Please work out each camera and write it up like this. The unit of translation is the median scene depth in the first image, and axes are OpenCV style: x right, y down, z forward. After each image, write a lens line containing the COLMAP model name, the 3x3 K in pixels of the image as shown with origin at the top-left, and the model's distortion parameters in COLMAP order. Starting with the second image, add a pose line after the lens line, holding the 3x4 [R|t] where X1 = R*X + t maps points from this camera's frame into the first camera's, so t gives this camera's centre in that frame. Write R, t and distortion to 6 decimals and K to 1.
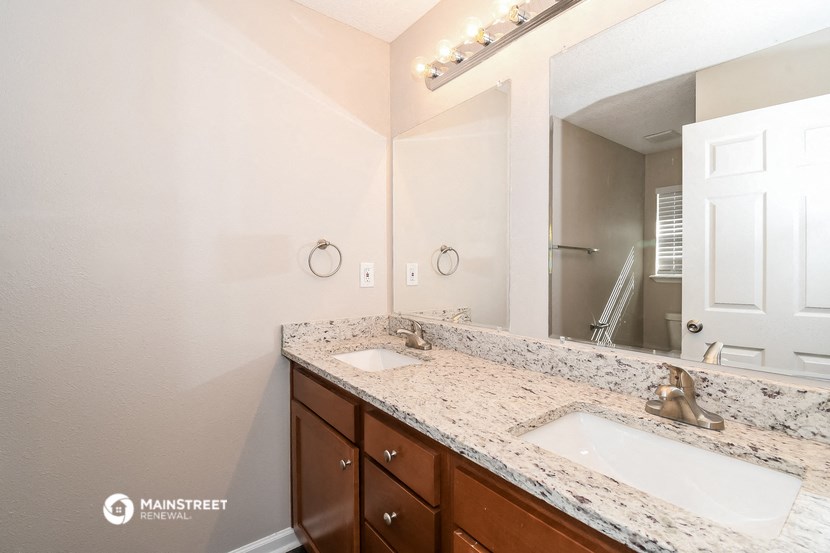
lens RADIAL K [[364.2, 0, 414.6], [0, 364.2, 280.3], [0, 0, 1]] dist [-0.000269, -0.000444]
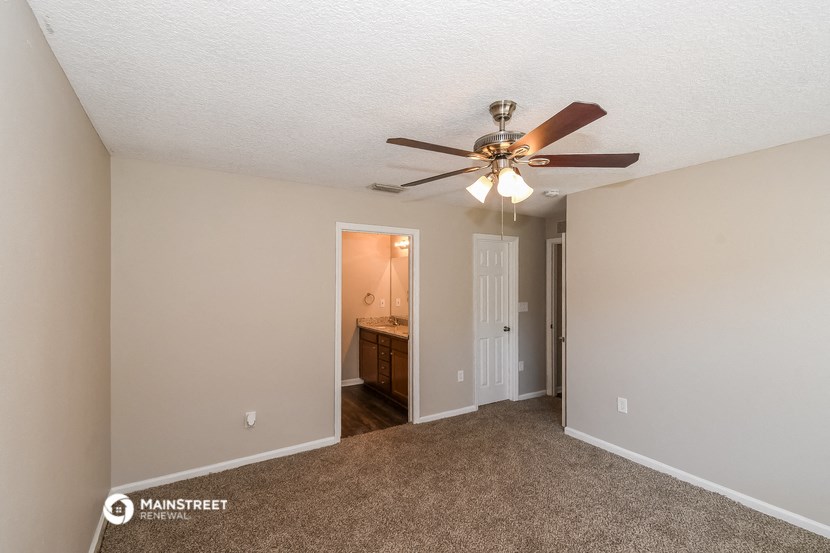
lens RADIAL K [[364.2, 0, 414.6], [0, 364.2, 280.3], [0, 0, 1]] dist [-0.000269, -0.000444]
pose [[0.995176, 0.004483, -0.098007, 0.496698], [-0.007028, 0.999647, -0.025636, -0.147121], [0.097857, 0.026201, 0.994855, -2.308831]]
